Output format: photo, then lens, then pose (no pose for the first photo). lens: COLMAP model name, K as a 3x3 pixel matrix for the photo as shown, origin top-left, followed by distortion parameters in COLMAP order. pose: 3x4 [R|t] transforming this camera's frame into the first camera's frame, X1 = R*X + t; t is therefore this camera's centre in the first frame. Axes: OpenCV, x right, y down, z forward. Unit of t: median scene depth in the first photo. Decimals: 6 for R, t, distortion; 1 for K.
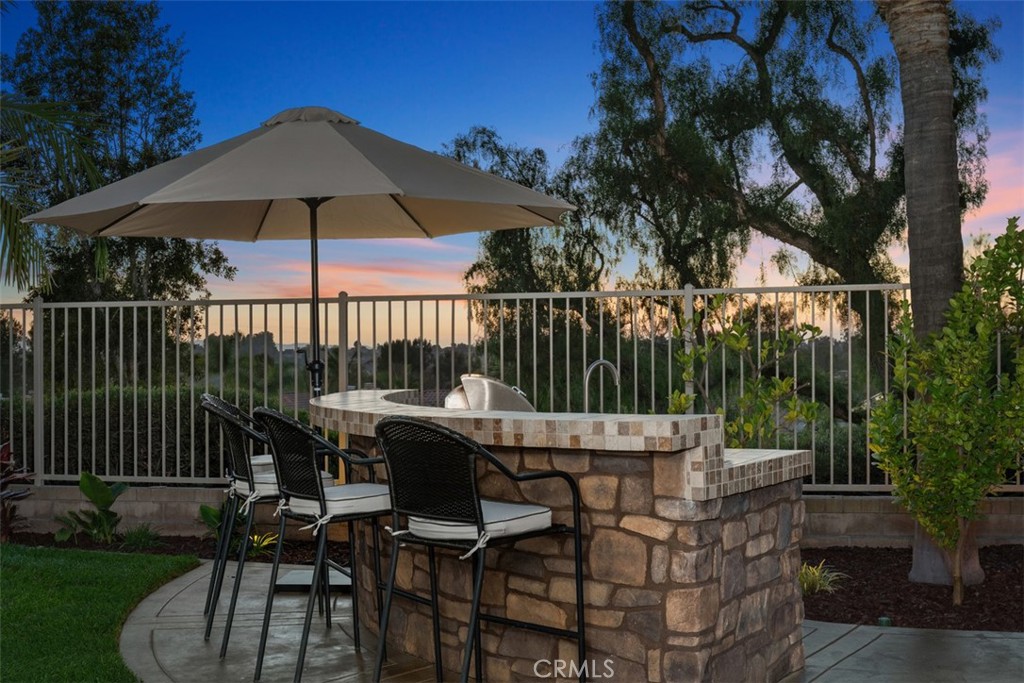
lens RADIAL K [[1319.8, 0, 513.7], [0, 1319.8, 320.9], [0, 0, 1]] dist [-0.017564, -0.018231]
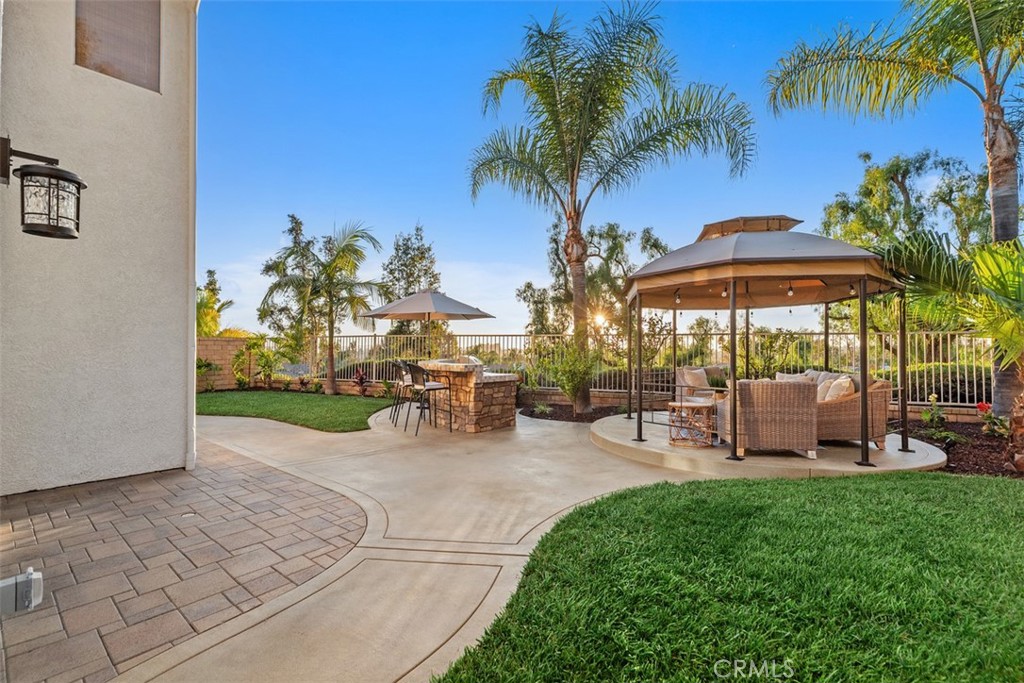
lens RADIAL K [[458.6, 0, 512.0], [0, 458.6, 341.5], [0, 0, 1]] dist [0.003398, 0.000021]
pose [[0.987007, 0.021680, -0.159210, 0.254278], [-0.021356, 0.999765, 0.003748, -0.007660], [0.159253, -0.000299, 0.987238, -0.268336]]
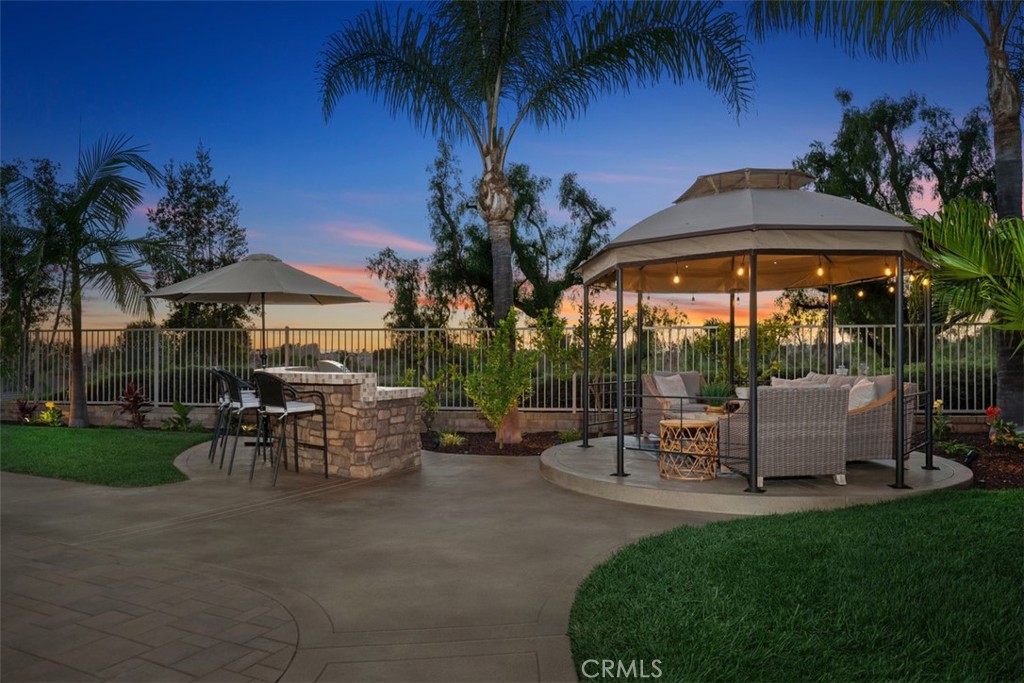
lens RADIAL K [[698.9, 0, 511.0], [0, 698.9, 358.2], [0, 0, 1]] dist [-0.009964, -0.005138]
pose [[0.996069, 0.014817, 0.087338, 0.161299], [-0.017084, 0.999535, 0.025270, -0.003171], [-0.086923, -0.026662, 0.995858, -0.289320]]
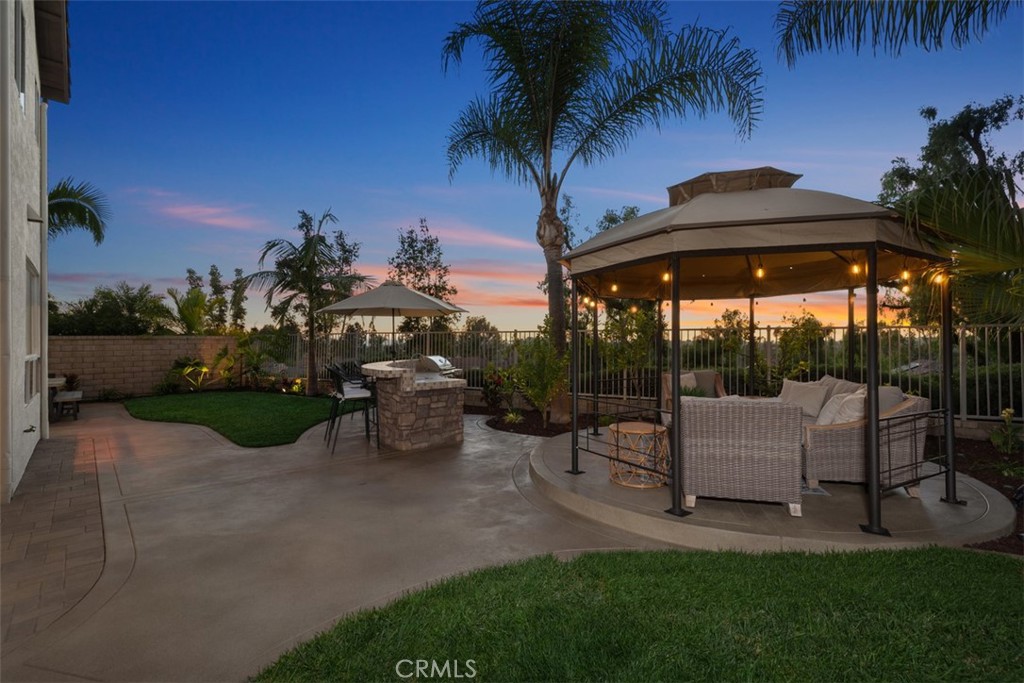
lens RADIAL K [[456.7, 0, 514.8], [0, 456.7, 337.6], [0, 0, 1]] dist [0.003325, 0.000419]
pose [[0.965742, 0.014474, -0.259102, 0.390644], [-0.012029, 0.999867, 0.011021, -0.018464], [0.259227, -0.007526, 0.965787, -0.095532]]
